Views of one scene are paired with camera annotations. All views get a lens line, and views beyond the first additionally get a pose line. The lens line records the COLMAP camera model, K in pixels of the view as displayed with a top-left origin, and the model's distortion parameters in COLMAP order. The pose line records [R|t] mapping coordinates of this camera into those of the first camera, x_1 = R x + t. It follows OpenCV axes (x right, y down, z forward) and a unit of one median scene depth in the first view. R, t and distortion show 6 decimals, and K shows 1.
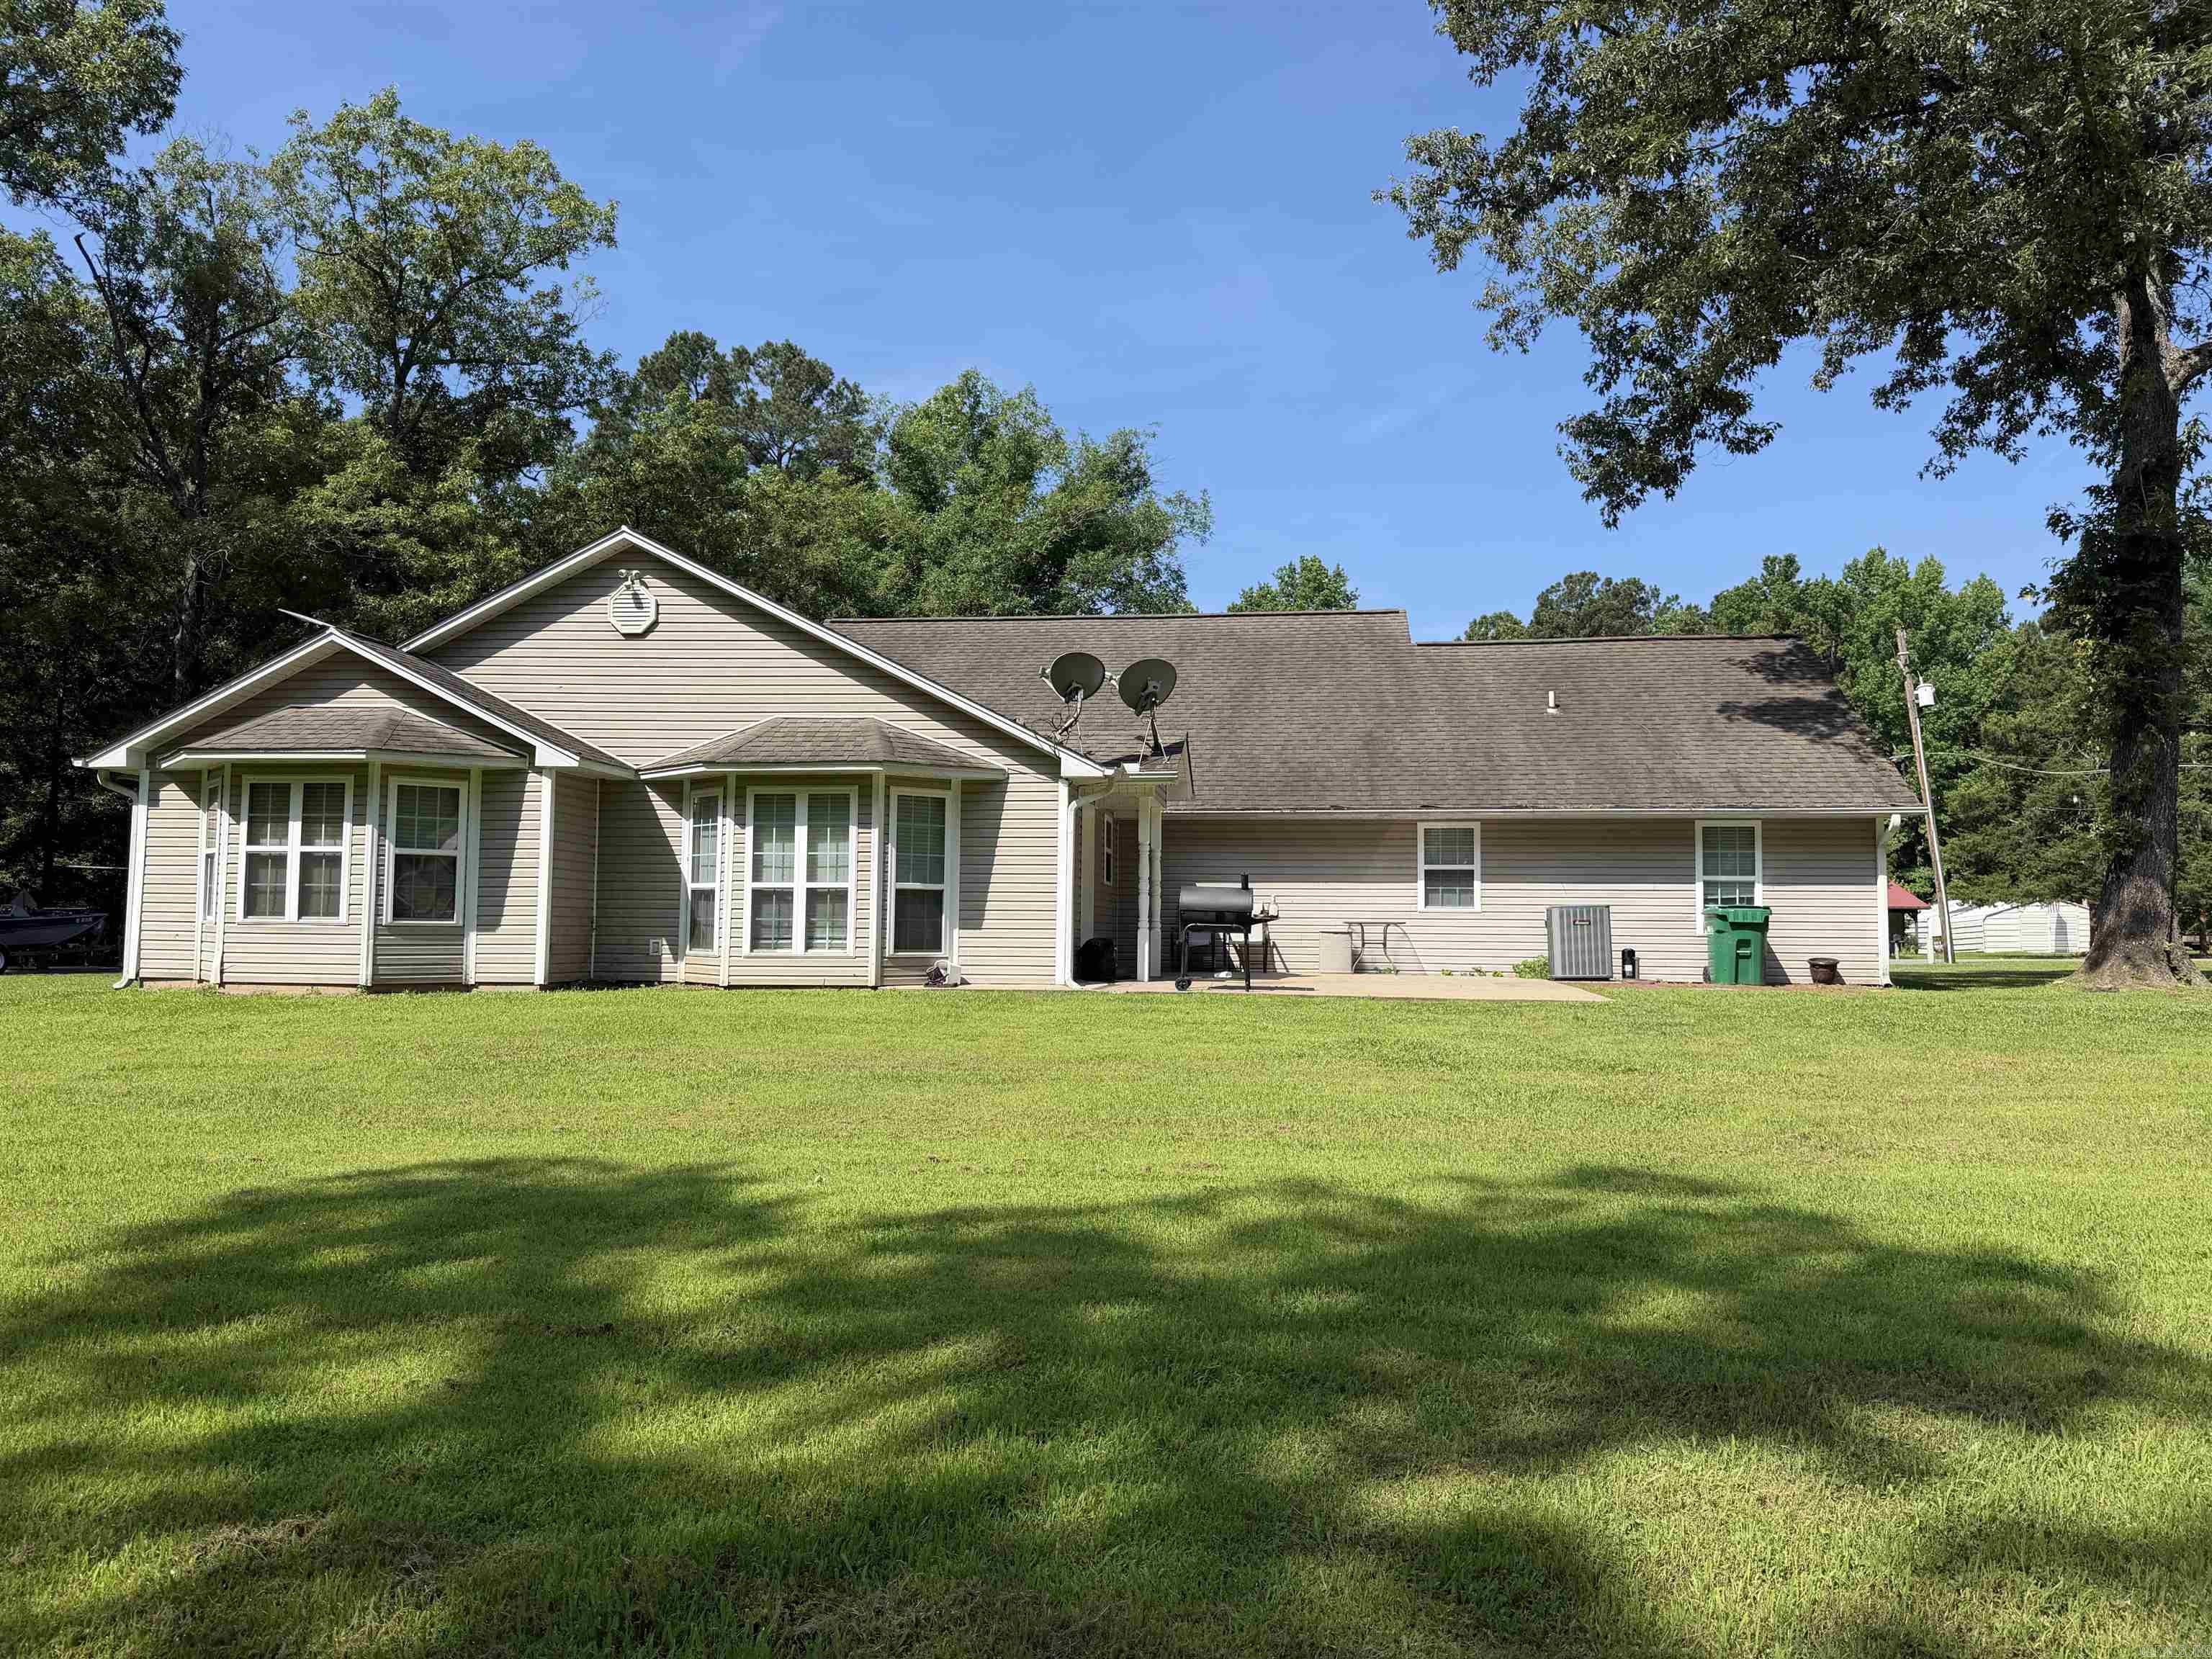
lens RADIAL K [[1548.1, 0, 1112.1], [0, 1548.1, 833.3], [0, 0, 1]] dist [0.055773, -0.075969]
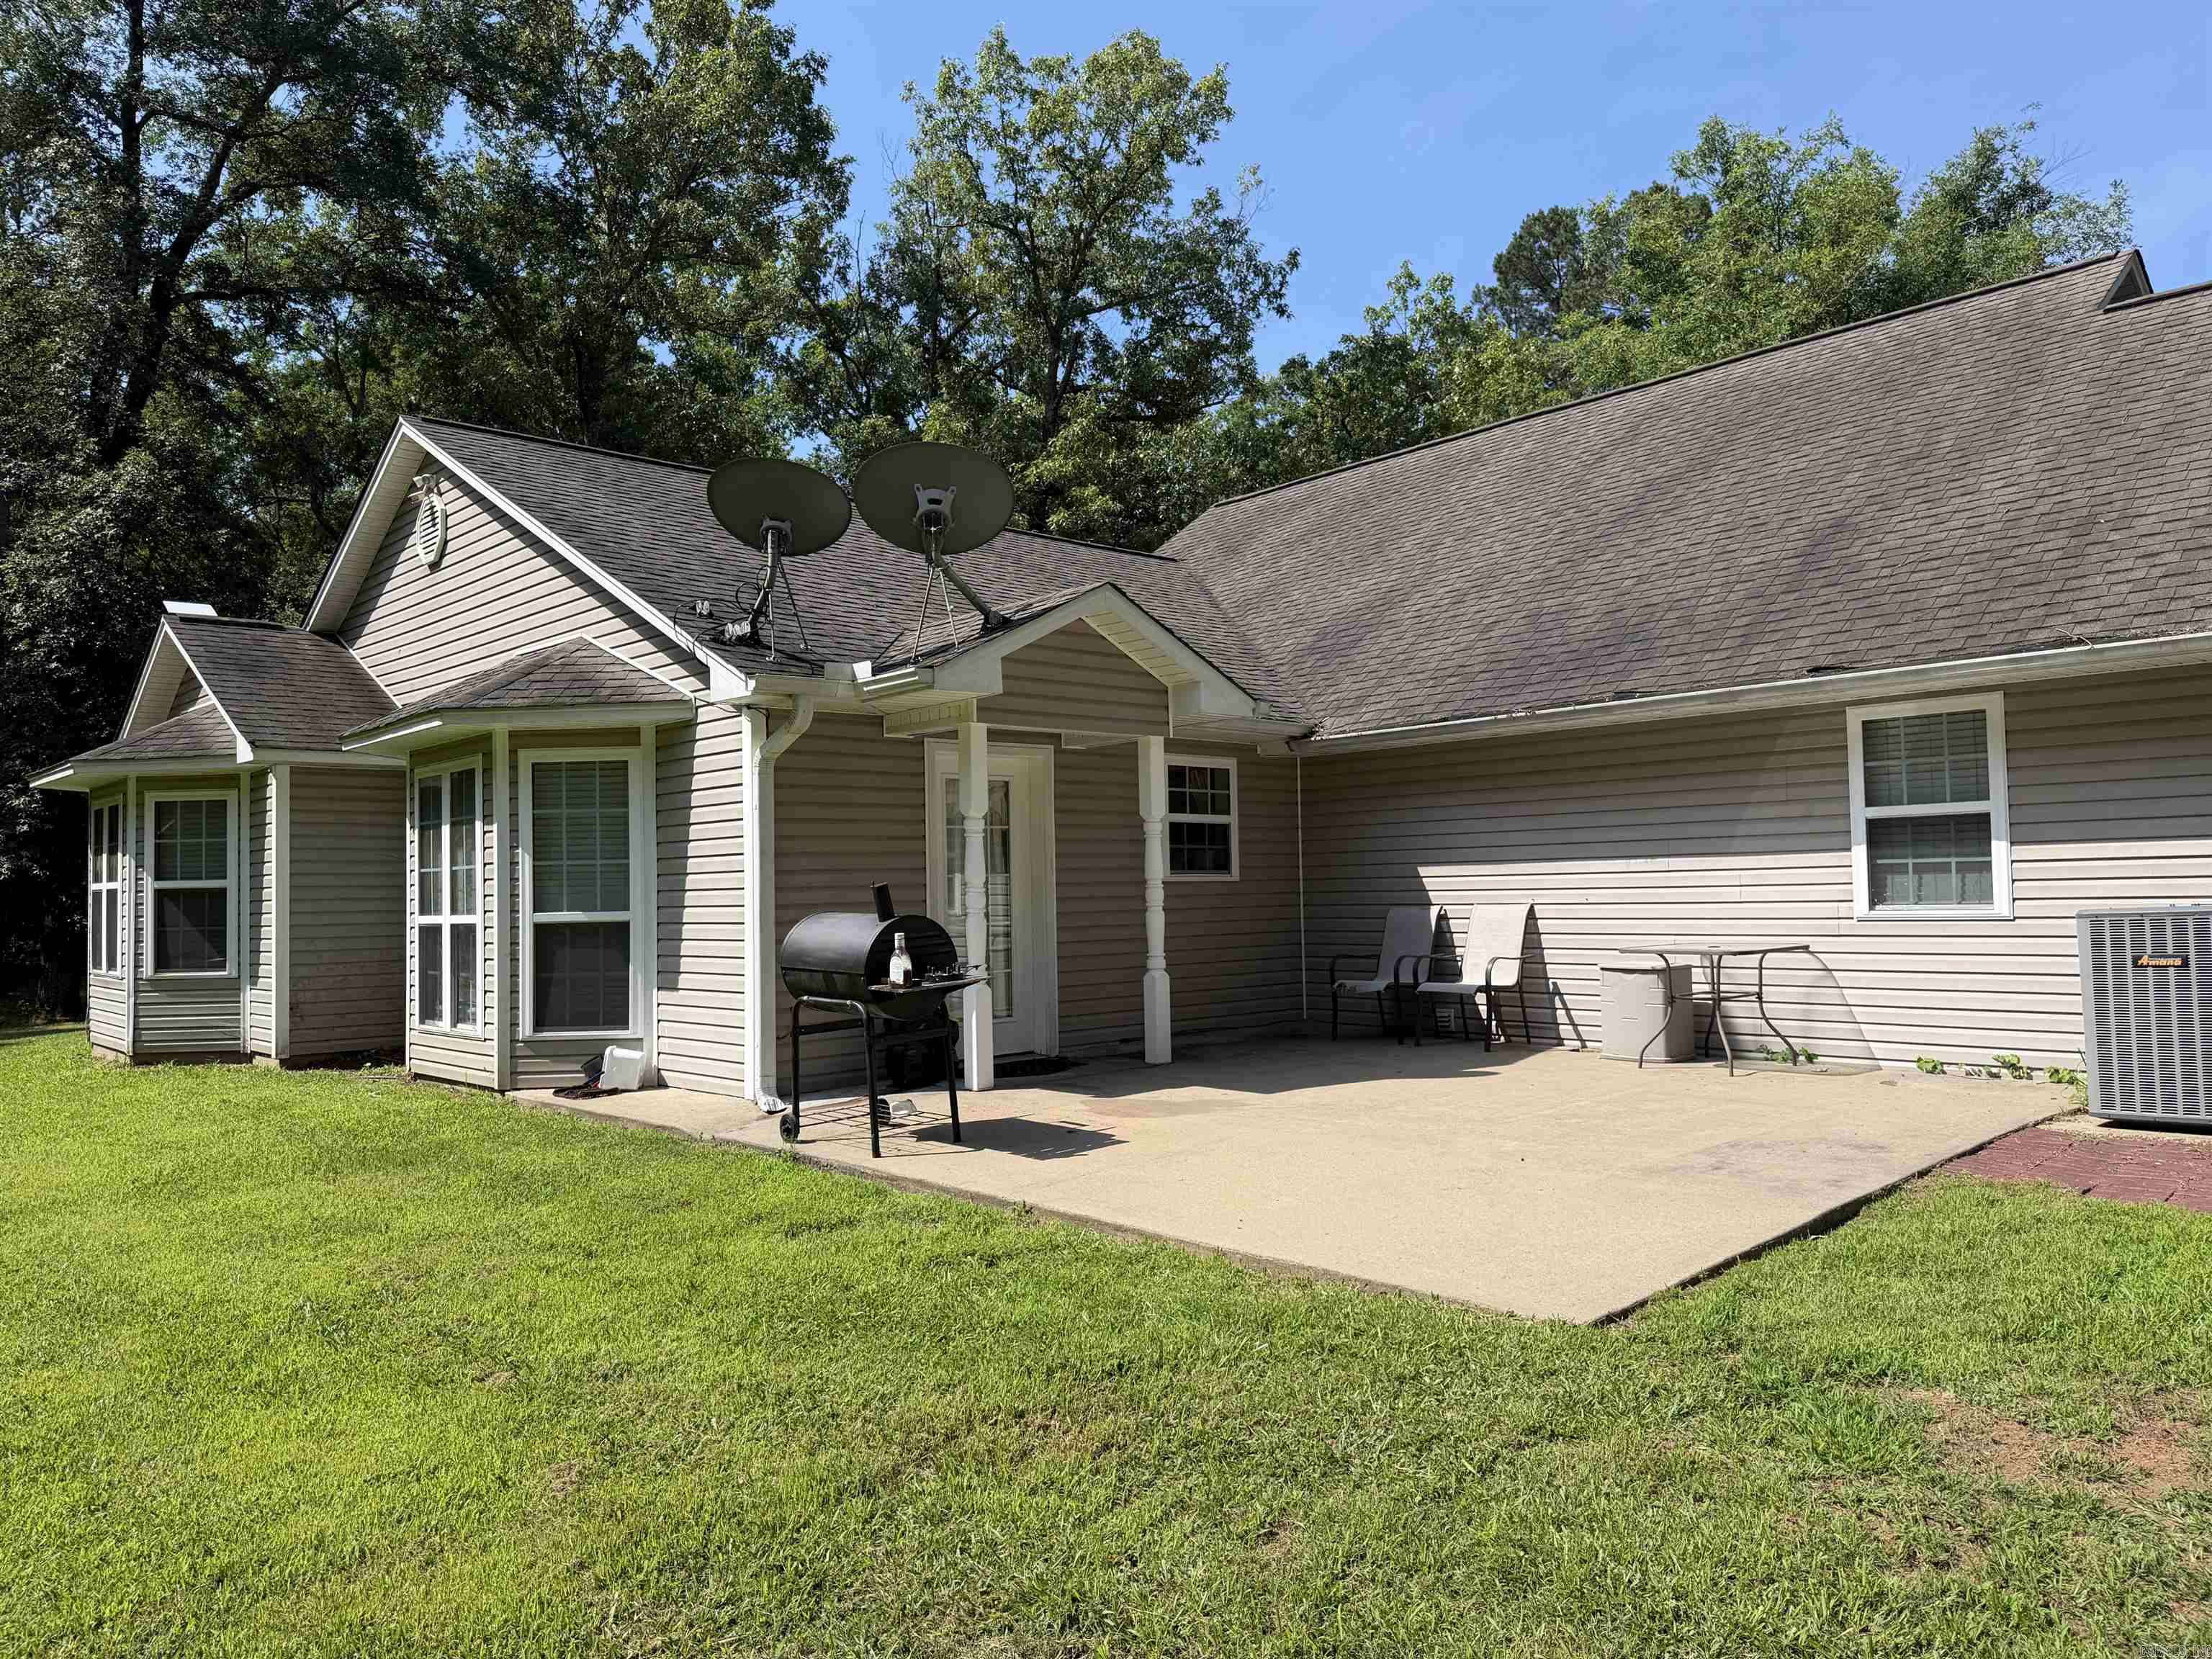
lens RADIAL K [[1548.1, 0, 1099.9], [0, 1548.1, 805.7], [0, 0, 1]] dist [0.055773, -0.075969]
pose [[0.749651, -0.058690, -0.659226, 0.402271], [0.070349, 0.997484, -0.008806, 0.011235], [0.658084, -0.039775, 0.751893, 0.676959]]
